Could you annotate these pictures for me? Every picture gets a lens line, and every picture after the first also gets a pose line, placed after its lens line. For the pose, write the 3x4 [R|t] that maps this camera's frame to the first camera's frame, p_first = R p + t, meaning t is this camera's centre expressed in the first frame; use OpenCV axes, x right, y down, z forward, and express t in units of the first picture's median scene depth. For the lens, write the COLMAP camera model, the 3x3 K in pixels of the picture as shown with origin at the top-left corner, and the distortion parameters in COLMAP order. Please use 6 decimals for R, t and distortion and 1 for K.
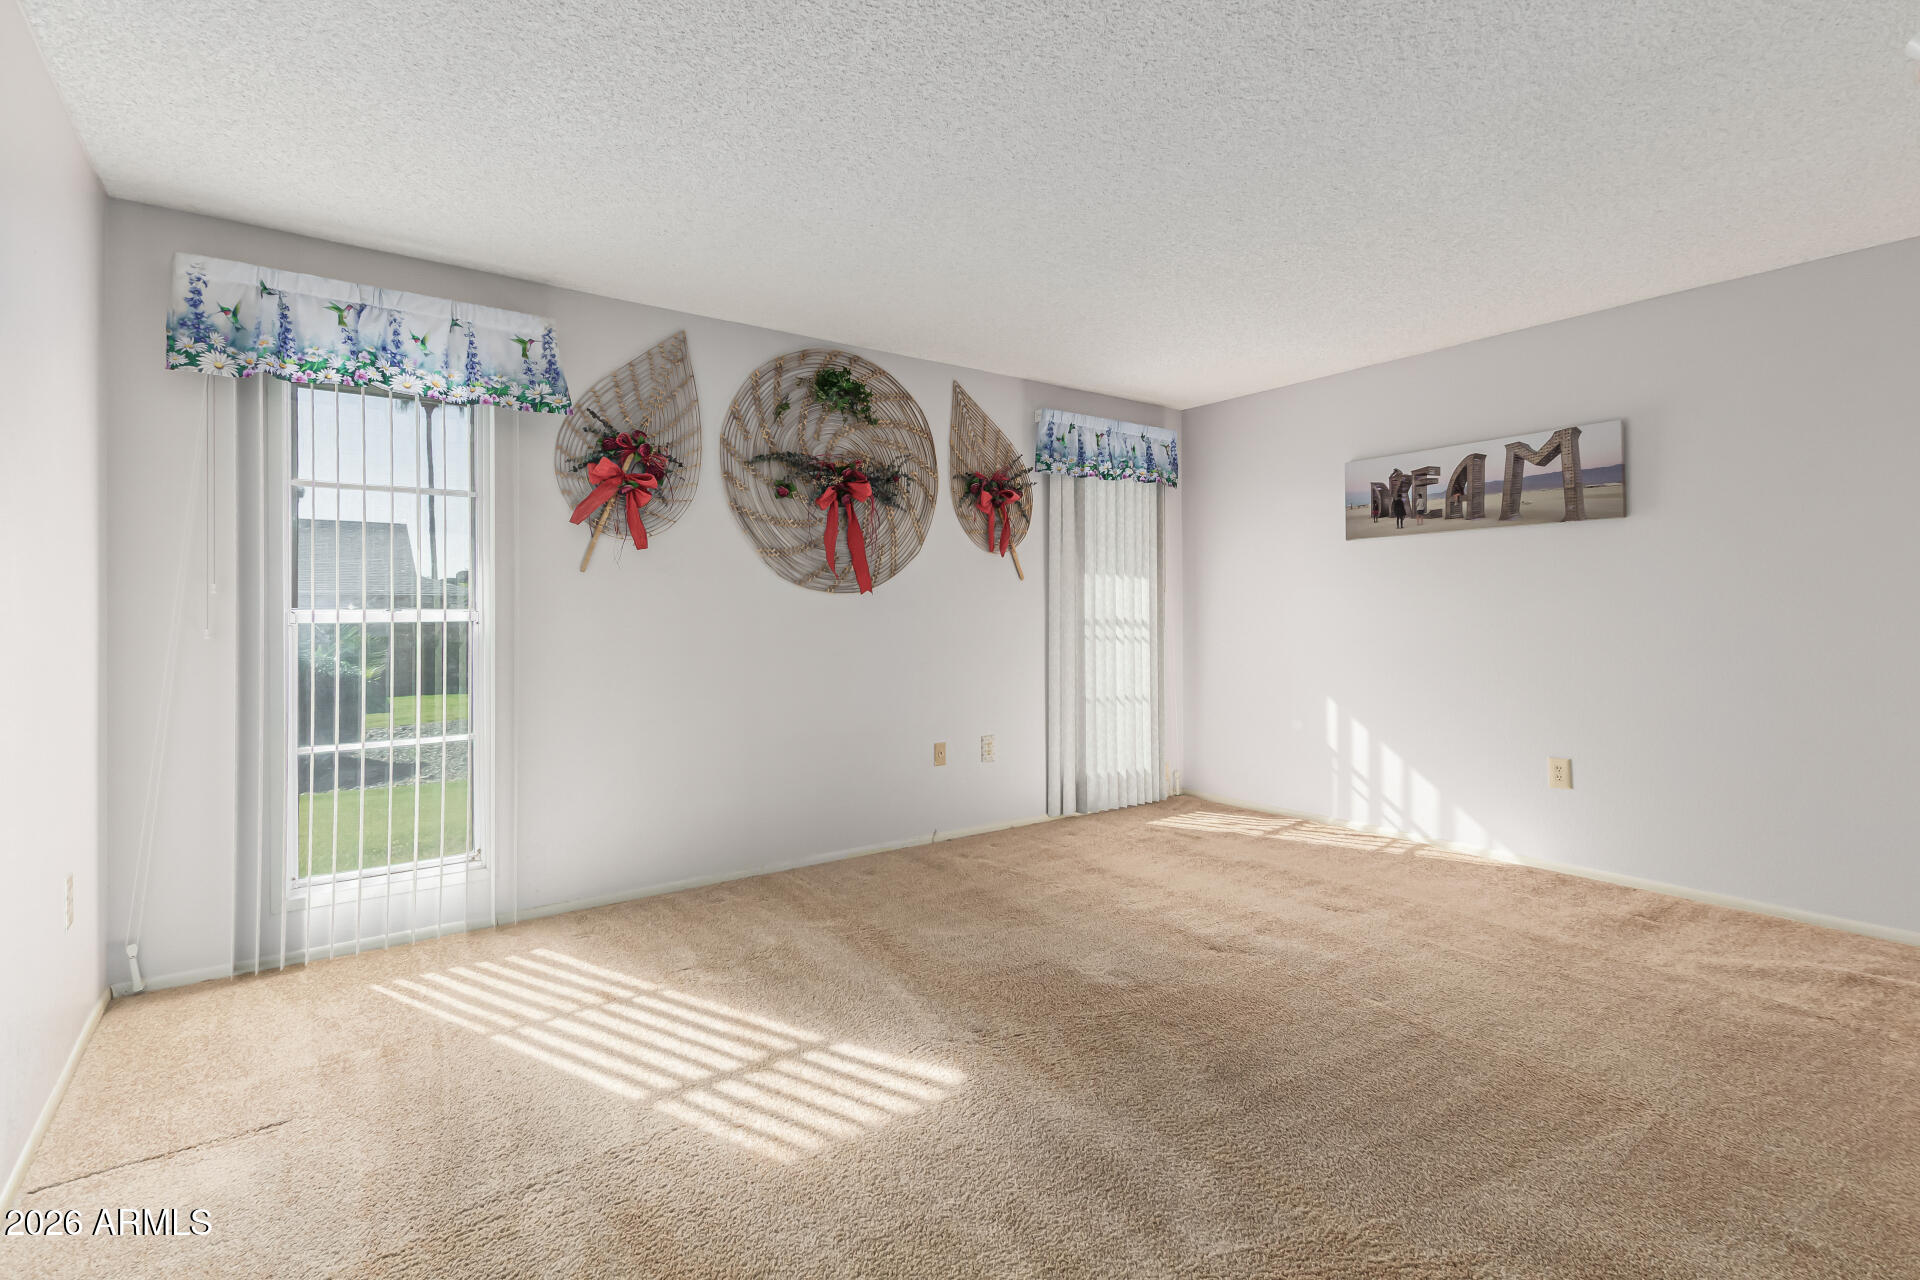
lens RADIAL K [[895.6, 0, 959.6], [0, 895.6, 610.2], [0, 0, 1]] dist [0.000297, 0.000369]
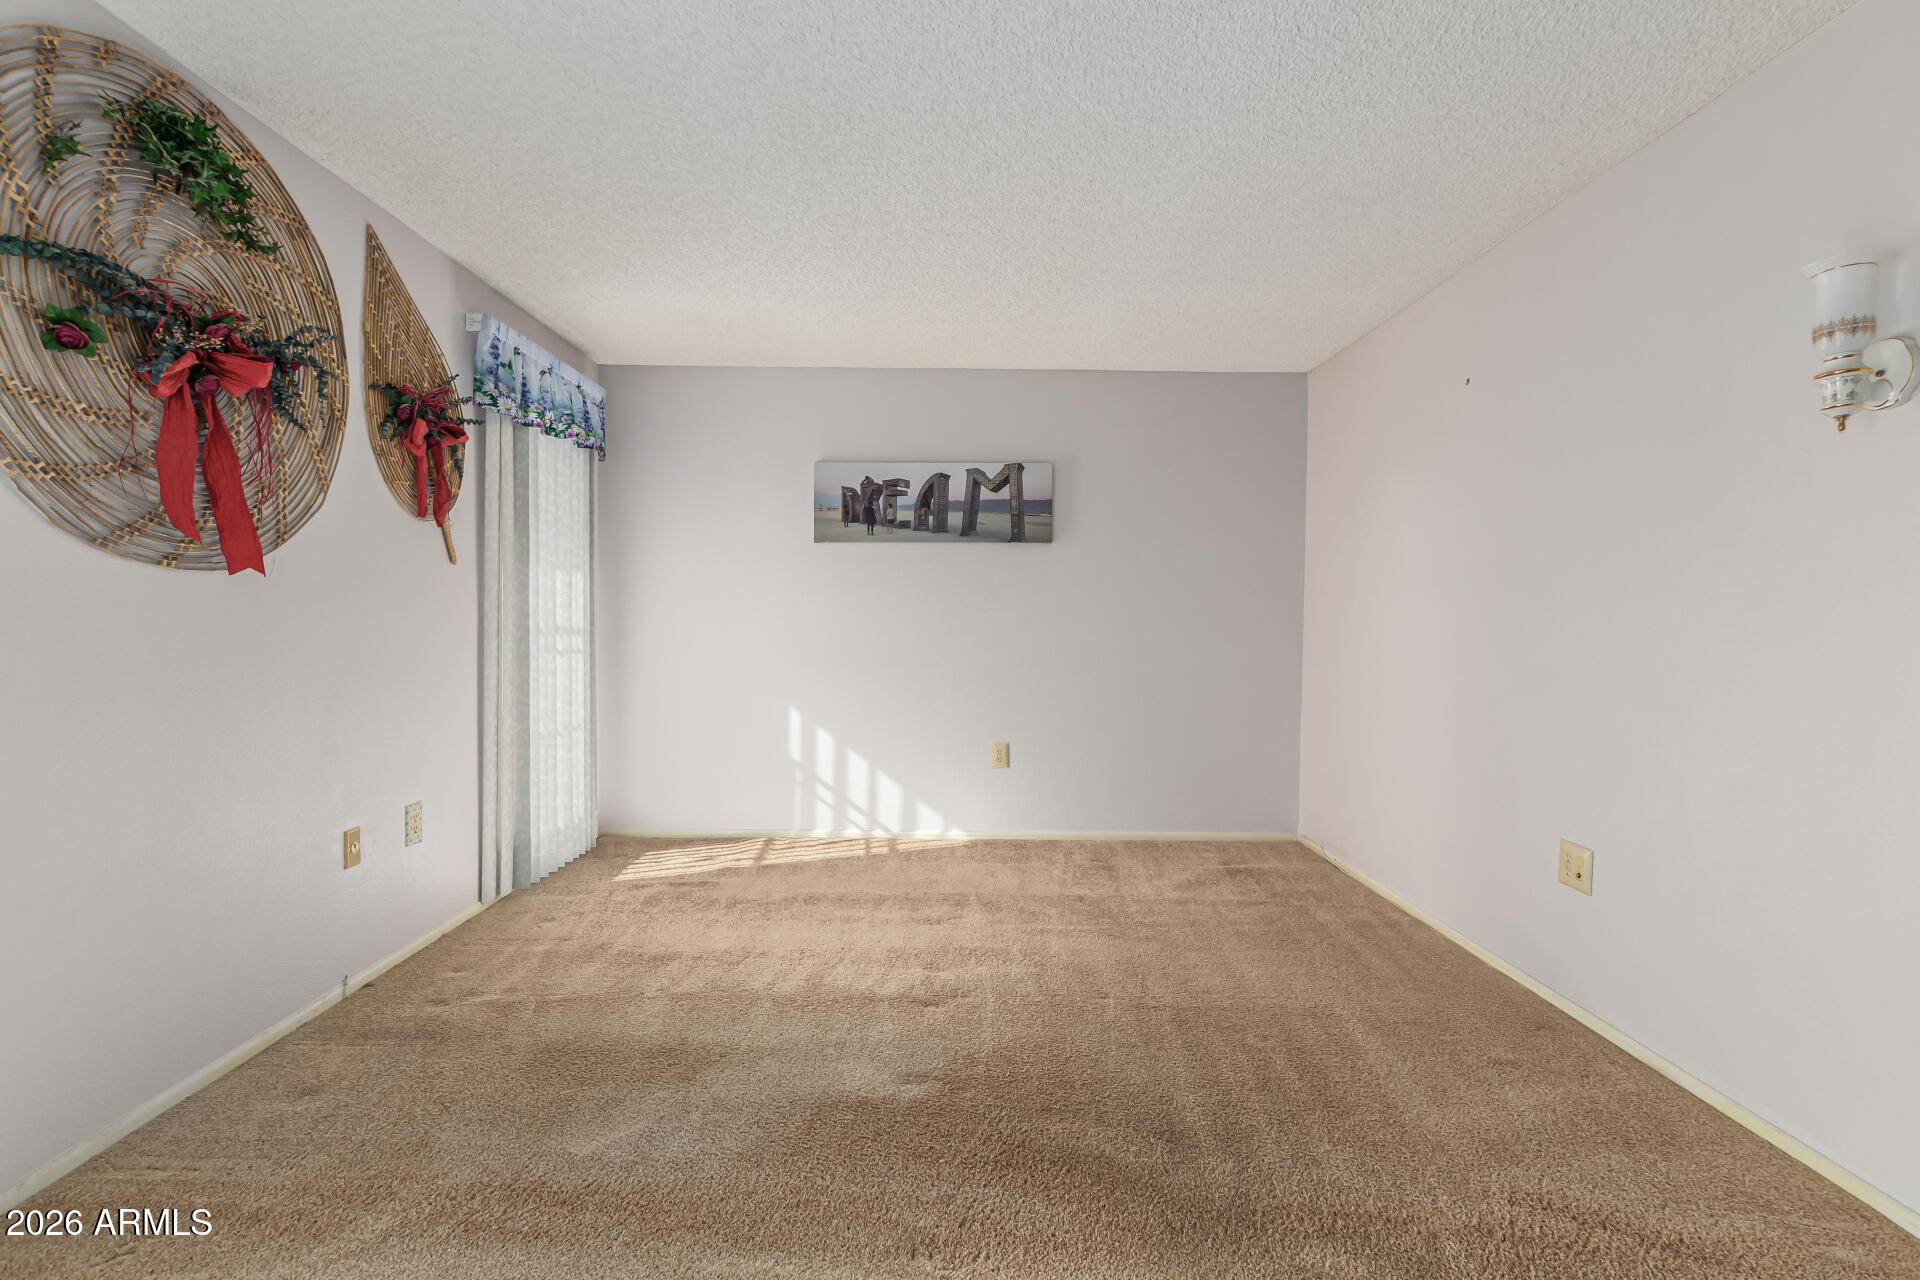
lens RADIAL K [[879.1, 0, 960.0], [0, 879.1, 640.0], [0, 0, 1]] dist [-0.001153, 0.000335]
pose [[0.575416, -0.011406, 0.817782, -0.276953], [-0.014545, 0.999602, 0.024176, 0.002070], [-0.817732, -0.025806, 0.575021, 0.348202]]
